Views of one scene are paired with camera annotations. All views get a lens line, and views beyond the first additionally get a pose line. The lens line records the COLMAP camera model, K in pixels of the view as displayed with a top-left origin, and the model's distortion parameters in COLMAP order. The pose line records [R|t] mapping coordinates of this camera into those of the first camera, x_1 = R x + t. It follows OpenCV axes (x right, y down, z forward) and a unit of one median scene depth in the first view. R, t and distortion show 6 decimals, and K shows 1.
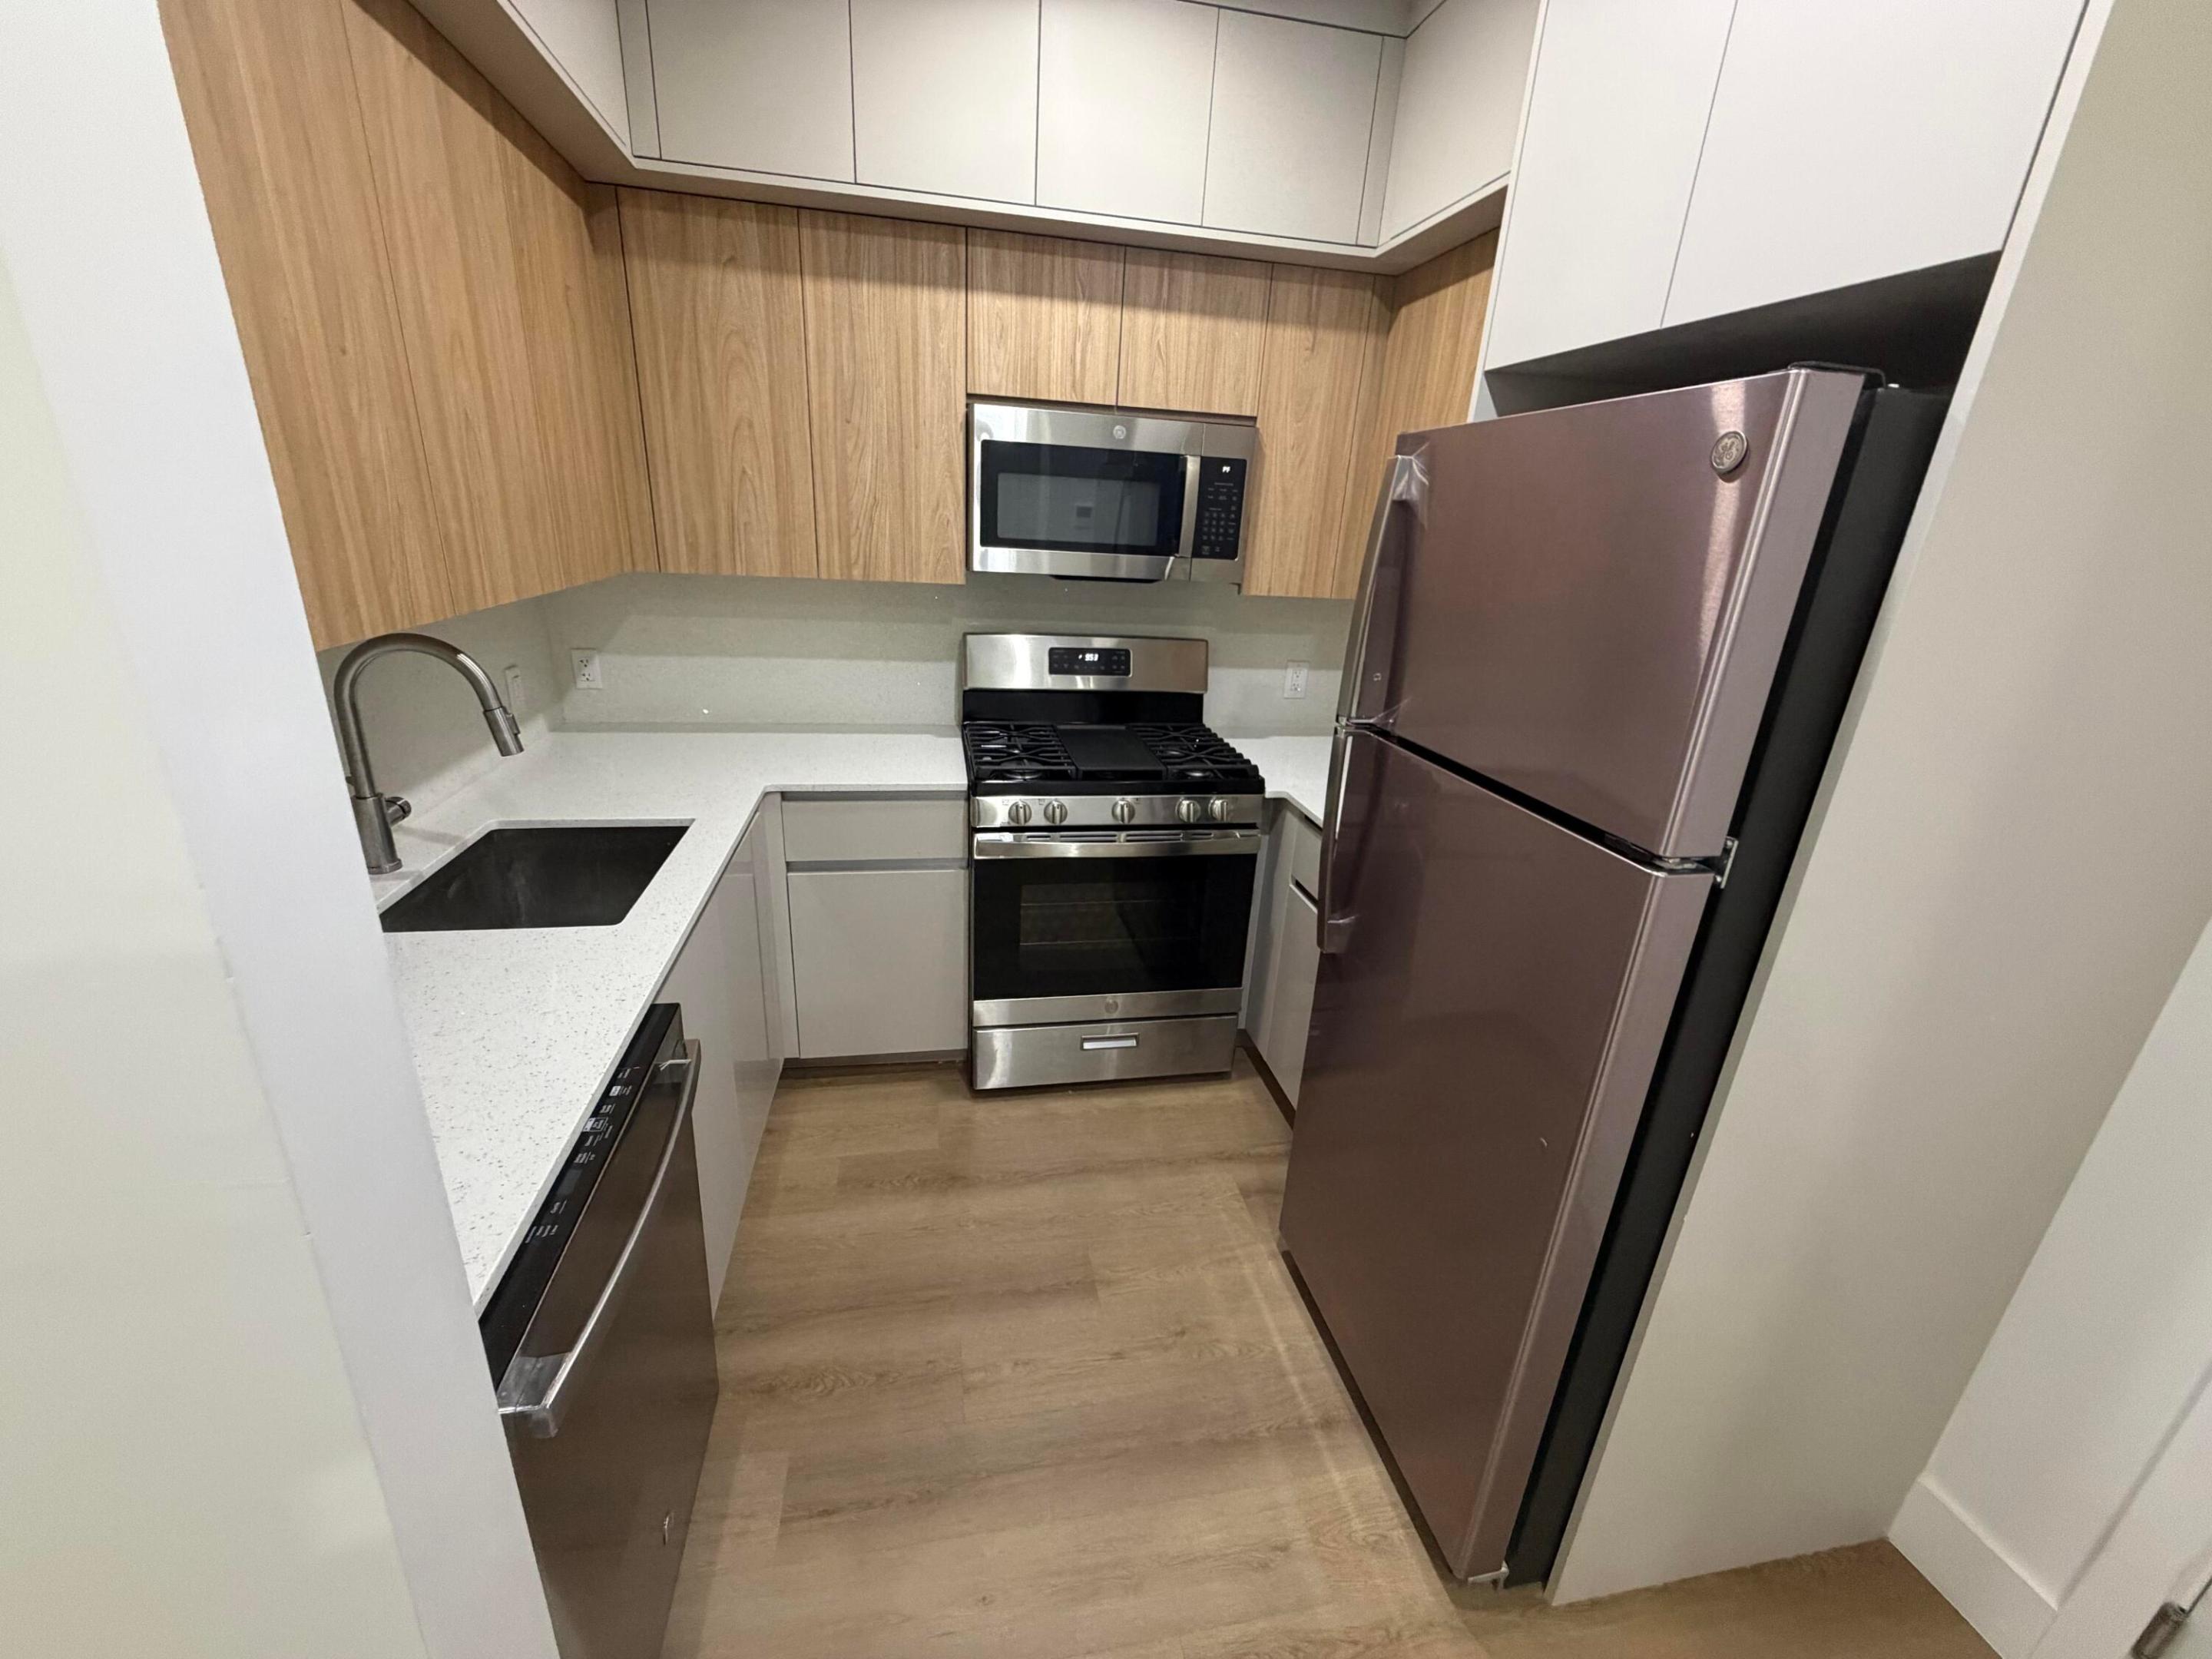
lens RADIAL K [[875.9, 0, 1101.4], [0, 875.9, 828.1], [0, 0, 1]] dist [-0.002805, -0.000212]
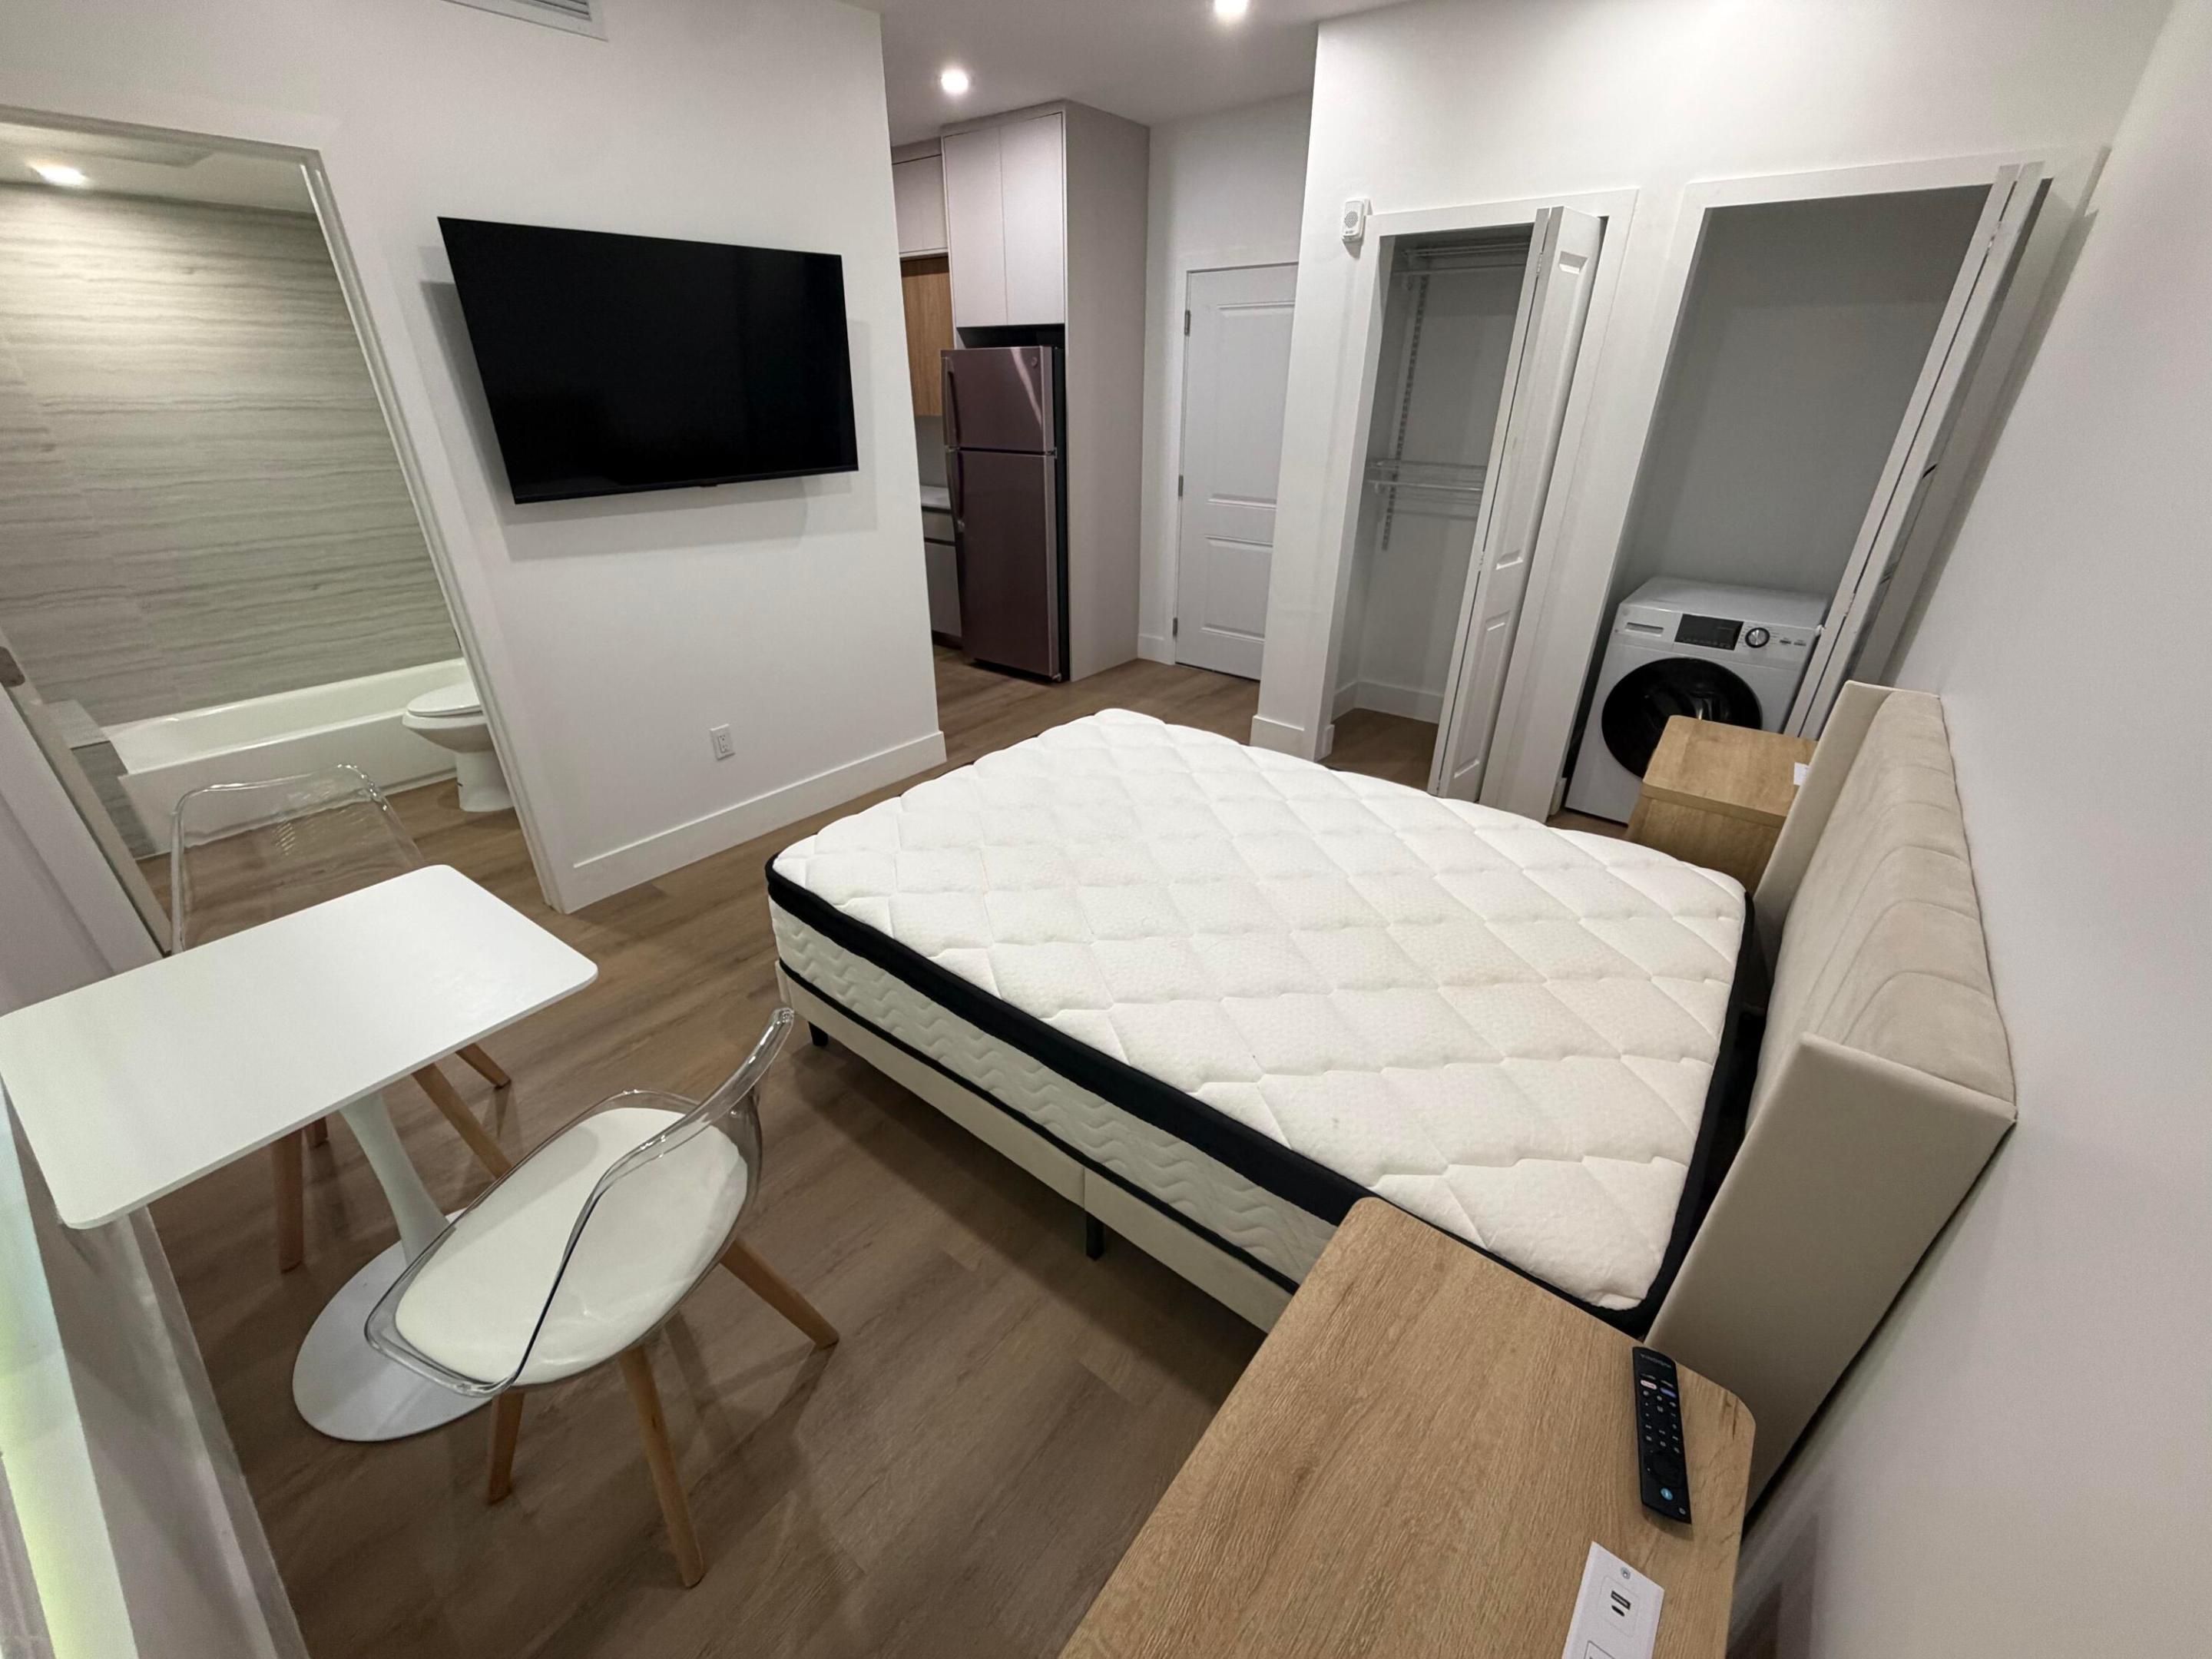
lens RADIAL K [[875.9, 0, 1101.4], [0, 875.9, 828.1], [0, 0, 1]] dist [-0.002805, -0.000212]
pose [[0.756457, -0.342730, 0.557054, -1.657293], [0.251474, 0.938647, 0.236016, 0.603844], [-0.603766, -0.038451, 0.796233, -2.046273]]
